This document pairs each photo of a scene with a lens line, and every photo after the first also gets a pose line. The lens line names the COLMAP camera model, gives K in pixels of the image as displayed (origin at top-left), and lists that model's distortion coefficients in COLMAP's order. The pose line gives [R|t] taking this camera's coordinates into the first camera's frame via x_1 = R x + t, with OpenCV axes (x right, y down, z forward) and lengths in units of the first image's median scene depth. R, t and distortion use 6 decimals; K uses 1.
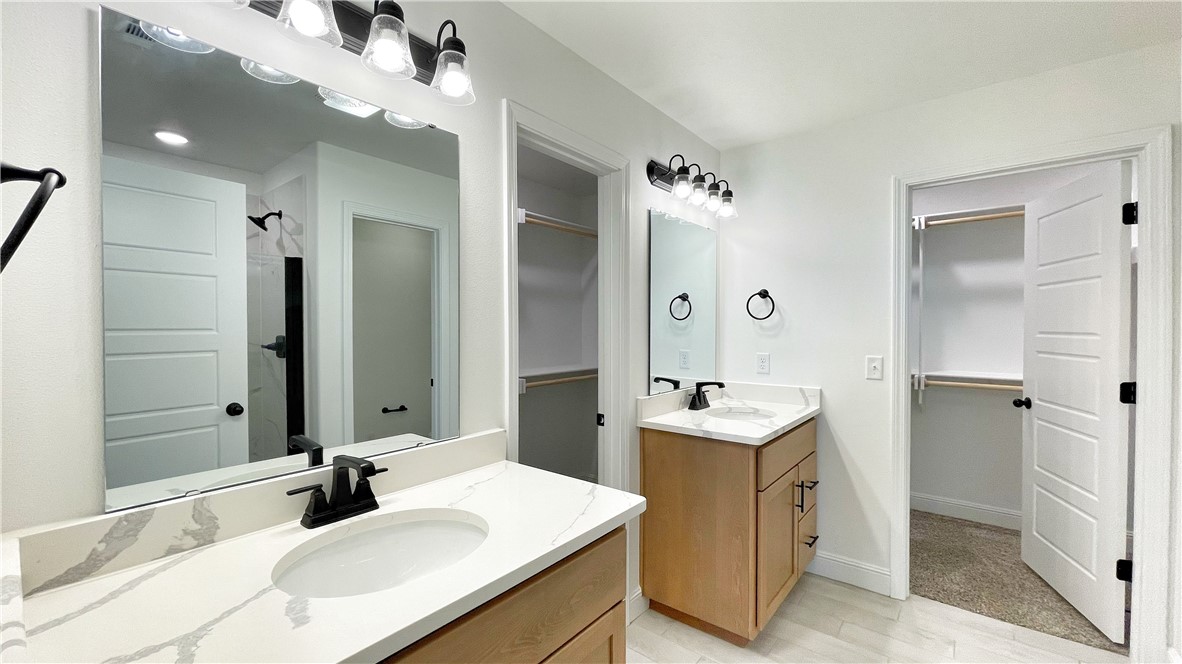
lens RADIAL K [[474.4, 0, 589.0], [0, 474.4, 329.5], [0, 0, 1]] dist [0.002459, -0.000238]
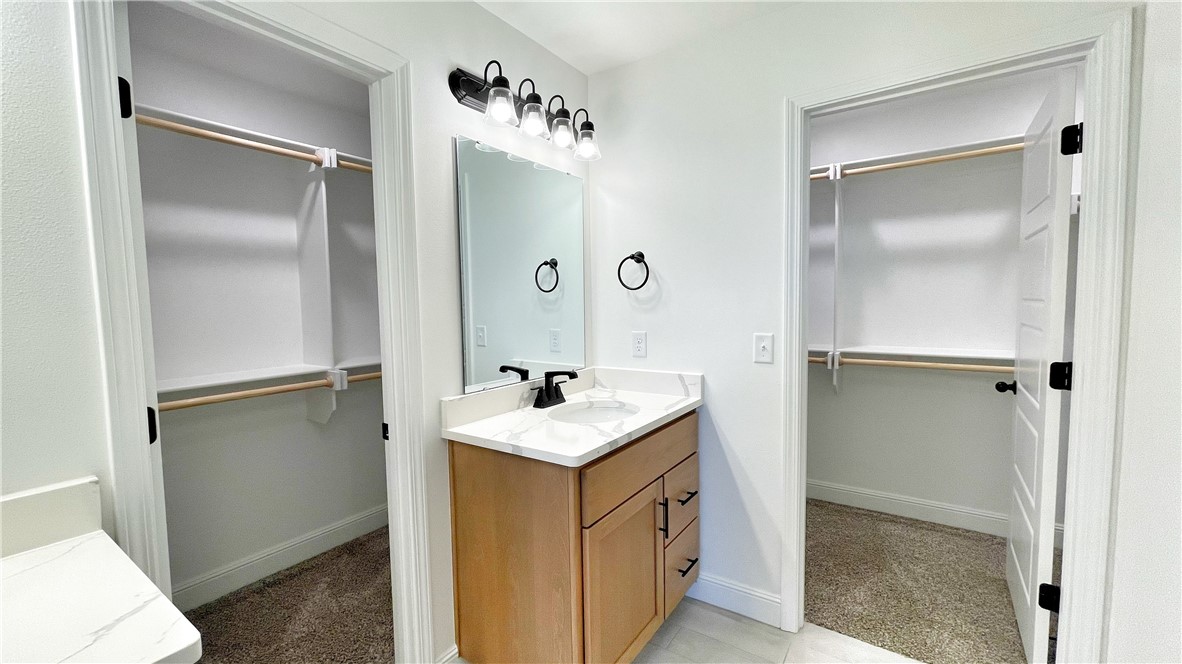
lens RADIAL K [[476.1, 0, 585.2], [0, 476.1, 330.5], [0, 0, 1]] dist [0.000585, 0.000067]
pose [[0.997057, -0.022000, 0.073444, 0.244776], [0.018033, 0.998365, 0.054238, 0.003139], [-0.074517, -0.052754, 0.995823, 0.232682]]
